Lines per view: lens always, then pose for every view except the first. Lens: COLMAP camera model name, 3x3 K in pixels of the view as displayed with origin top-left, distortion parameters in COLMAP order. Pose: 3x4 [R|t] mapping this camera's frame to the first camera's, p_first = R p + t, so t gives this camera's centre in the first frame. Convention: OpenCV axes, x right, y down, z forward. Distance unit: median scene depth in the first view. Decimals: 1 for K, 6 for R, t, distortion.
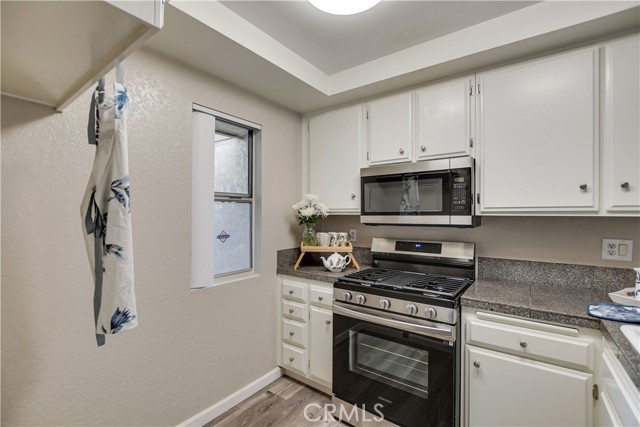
lens RADIAL K [[282.3, 0, 320.7], [0, 282.3, 215.1], [0, 0, 1]] dist [-0.016828, 0.002875]
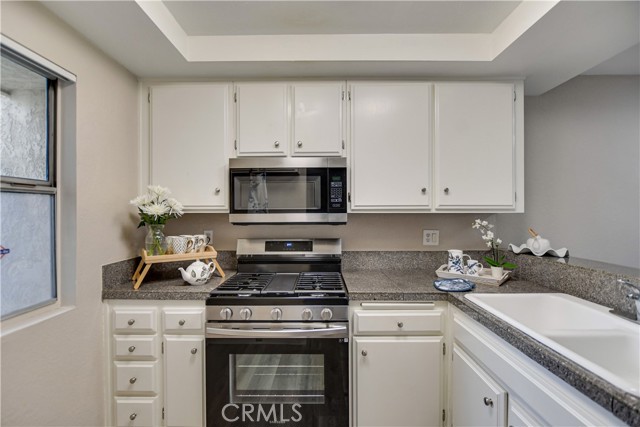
lens RADIAL K [[282.3, 0, 314.5], [0, 282.3, 212.5], [0, 0, 1]] dist [-0.016828, 0.002875]
pose [[0.810832, -0.004925, 0.585258, -0.157851], [0.005893, 0.999983, 0.000252, -0.001369], [-0.585249, 0.003245, 0.810847, 0.176106]]
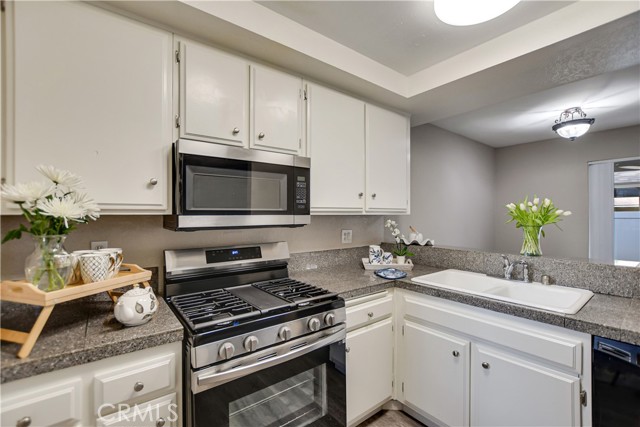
lens RADIAL K [[282.3, 0, 316.1], [0, 282.3, 213.4], [0, 0, 1]] dist [-0.016828, 0.002875]
pose [[0.276362, -0.000901, 0.961053, -0.389836], [0.005264, 0.999986, -0.000576, -0.002417], [-0.961039, 0.005218, 0.276363, 0.585860]]
